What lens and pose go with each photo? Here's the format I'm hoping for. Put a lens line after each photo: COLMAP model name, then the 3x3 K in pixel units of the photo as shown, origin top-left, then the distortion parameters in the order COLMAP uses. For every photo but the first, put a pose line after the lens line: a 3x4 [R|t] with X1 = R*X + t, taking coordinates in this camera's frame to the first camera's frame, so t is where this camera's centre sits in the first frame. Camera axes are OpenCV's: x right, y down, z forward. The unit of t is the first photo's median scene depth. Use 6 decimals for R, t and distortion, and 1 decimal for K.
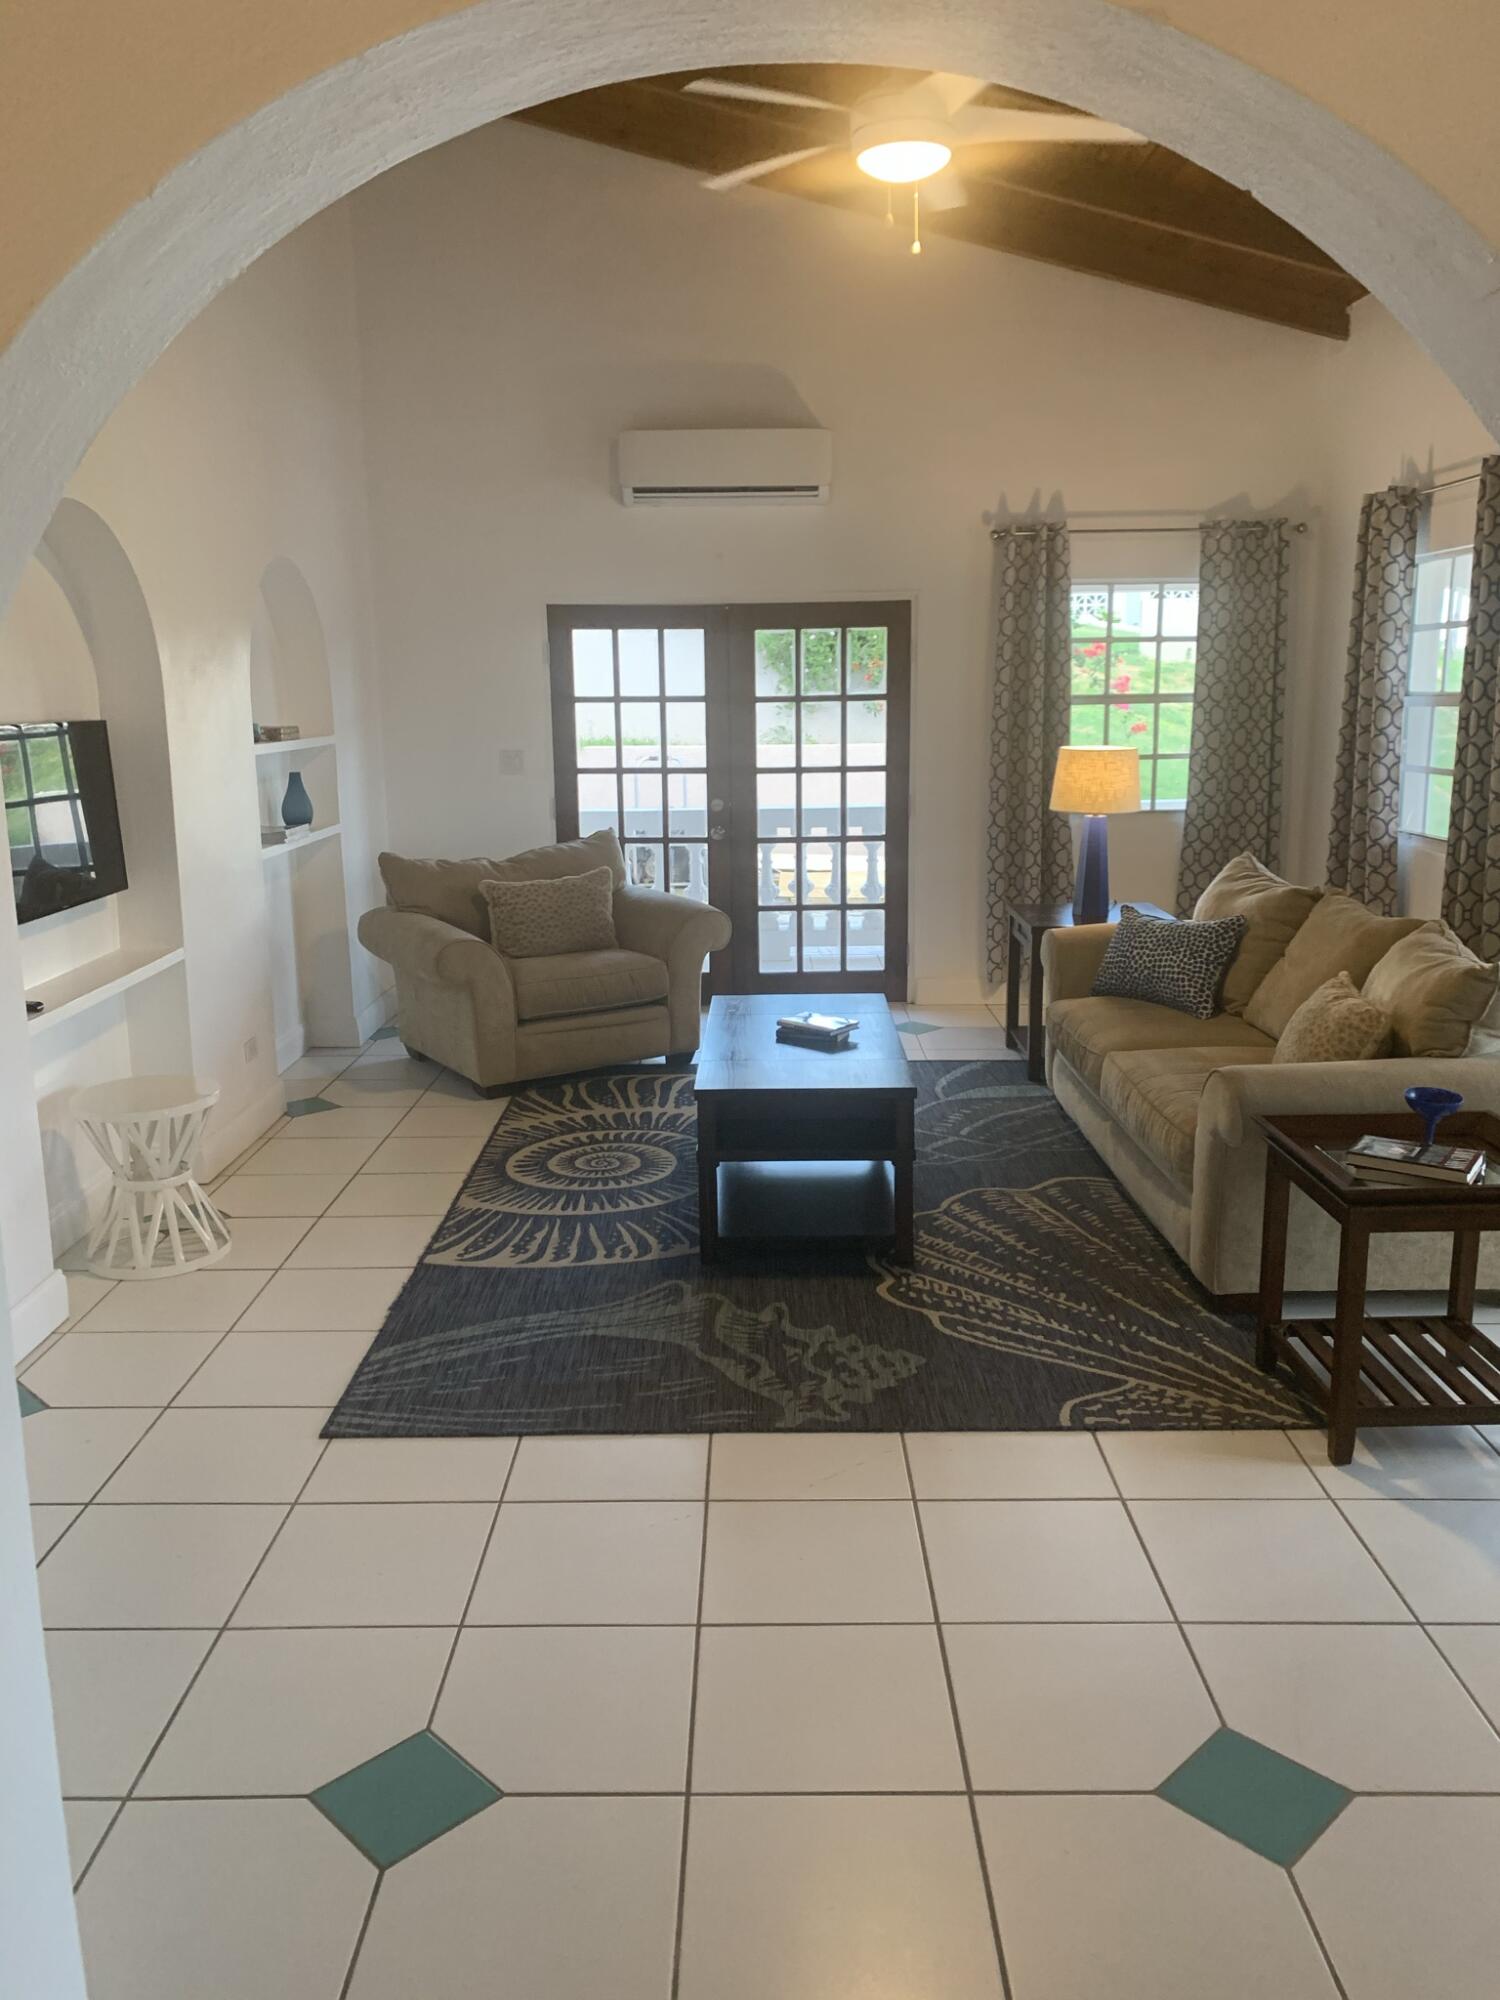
lens RADIAL K [[1529.5, 0, 750.0], [0, 1529.5, 1000.0], [0, 0, 1]] dist [0.047846, -0.003382]
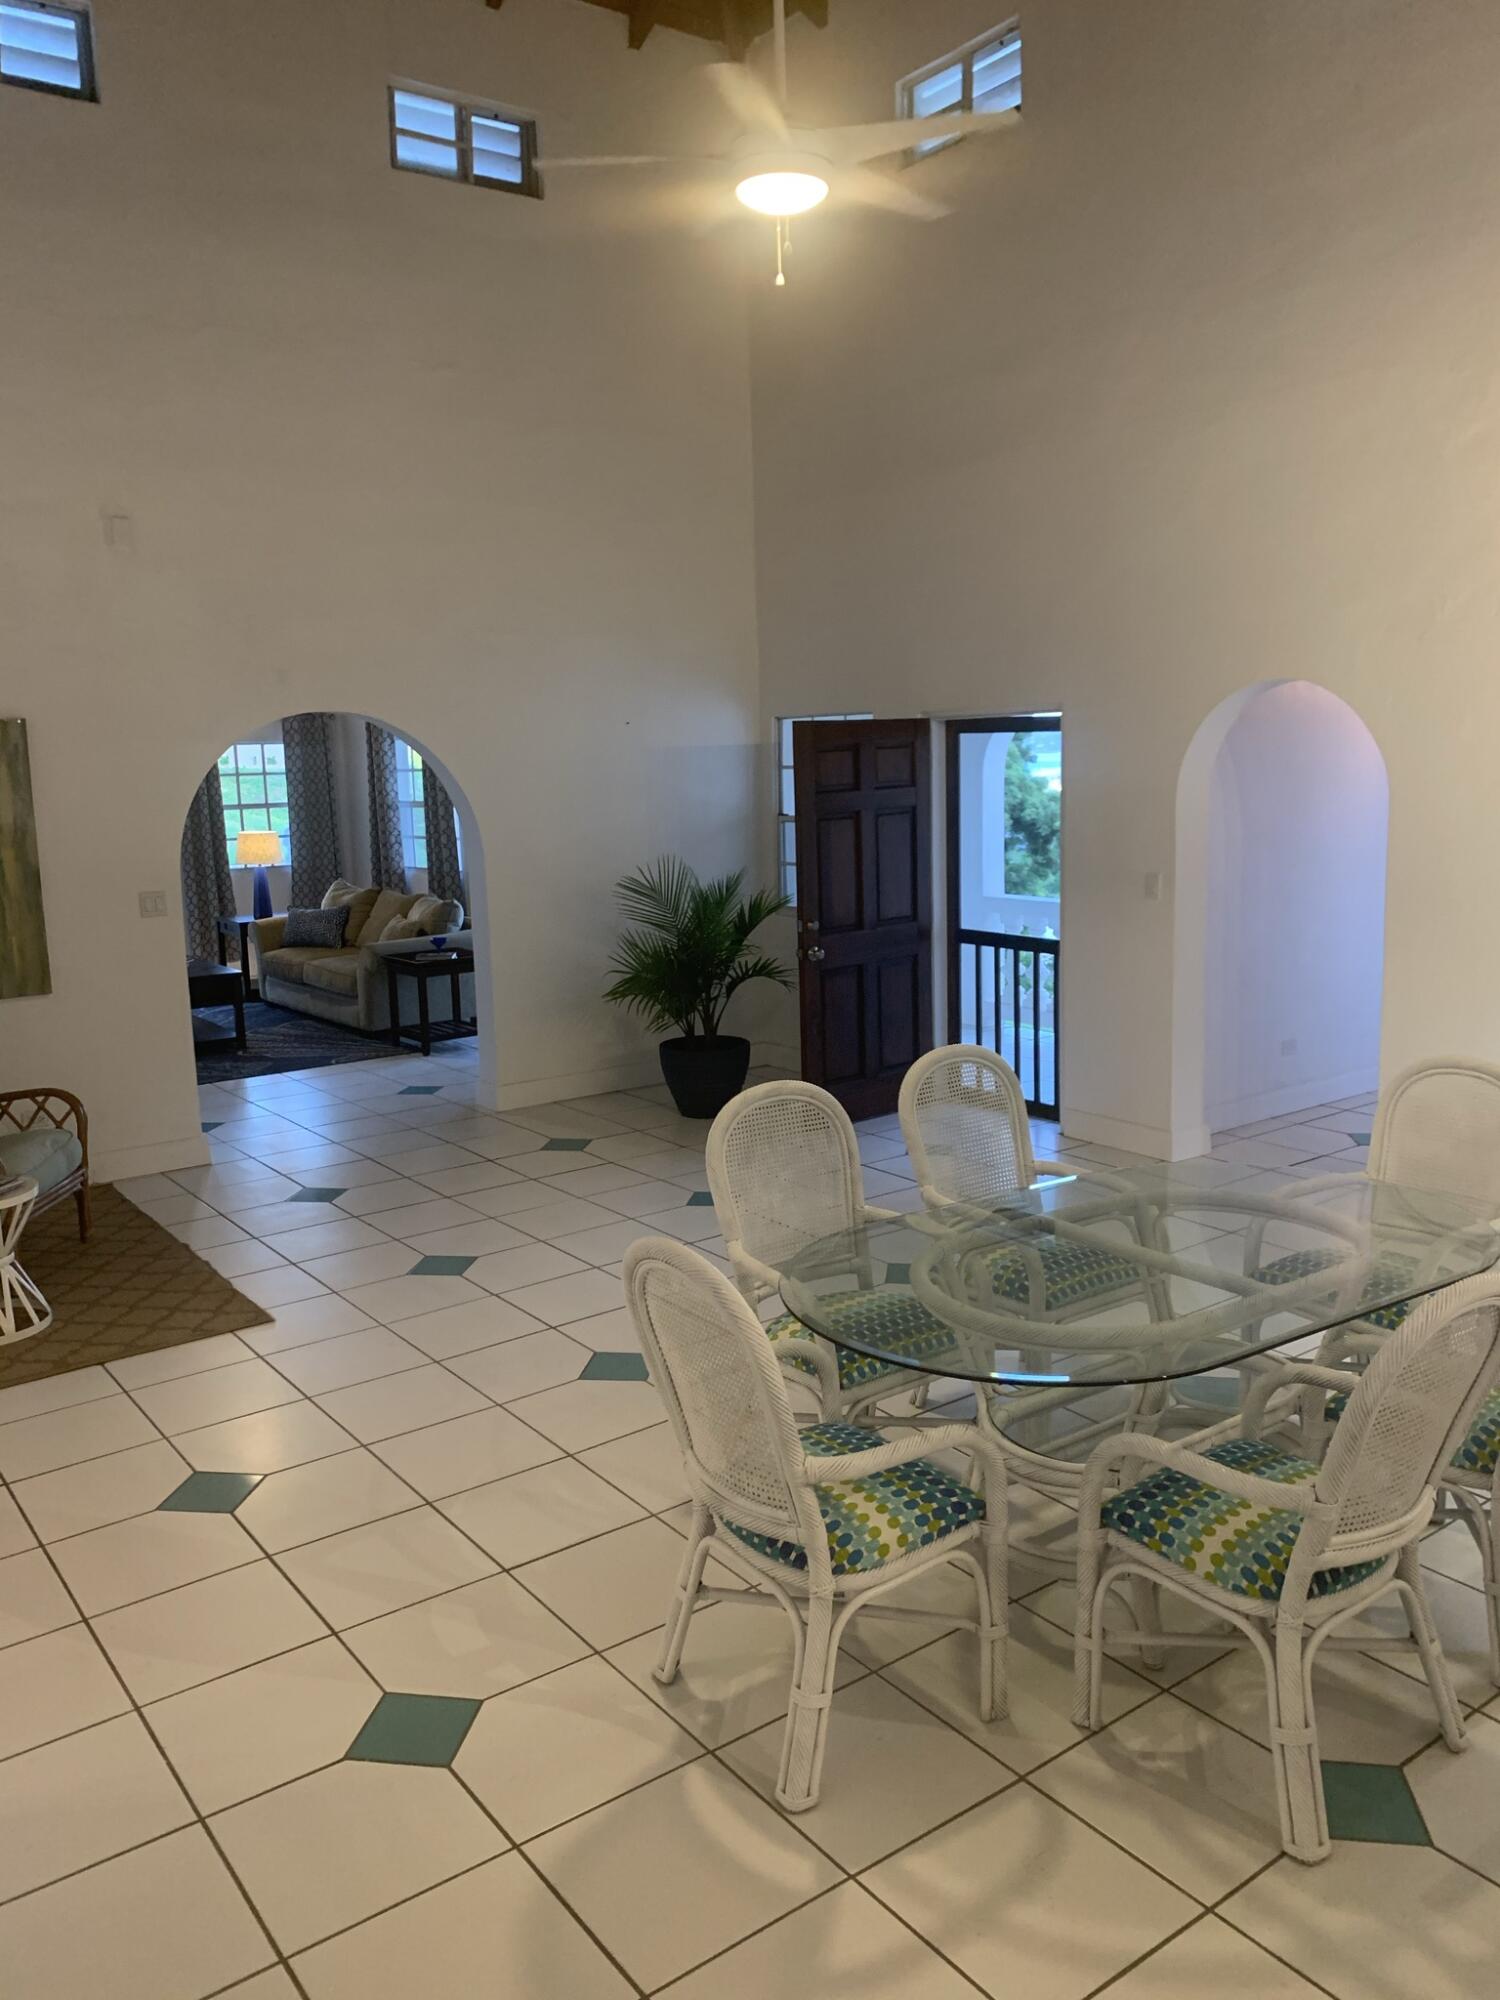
lens RADIAL K [[1529.5, 0, 750.0], [0, 1529.5, 1000.0], [0, 0, 1]] dist [0.047846, -0.003382]
pose [[0.799693, -0.102807, 0.591542, -0.462793], [0.139007, 0.990165, -0.015834, 0.171111], [-0.584097, 0.094890, 0.806118, -0.951884]]
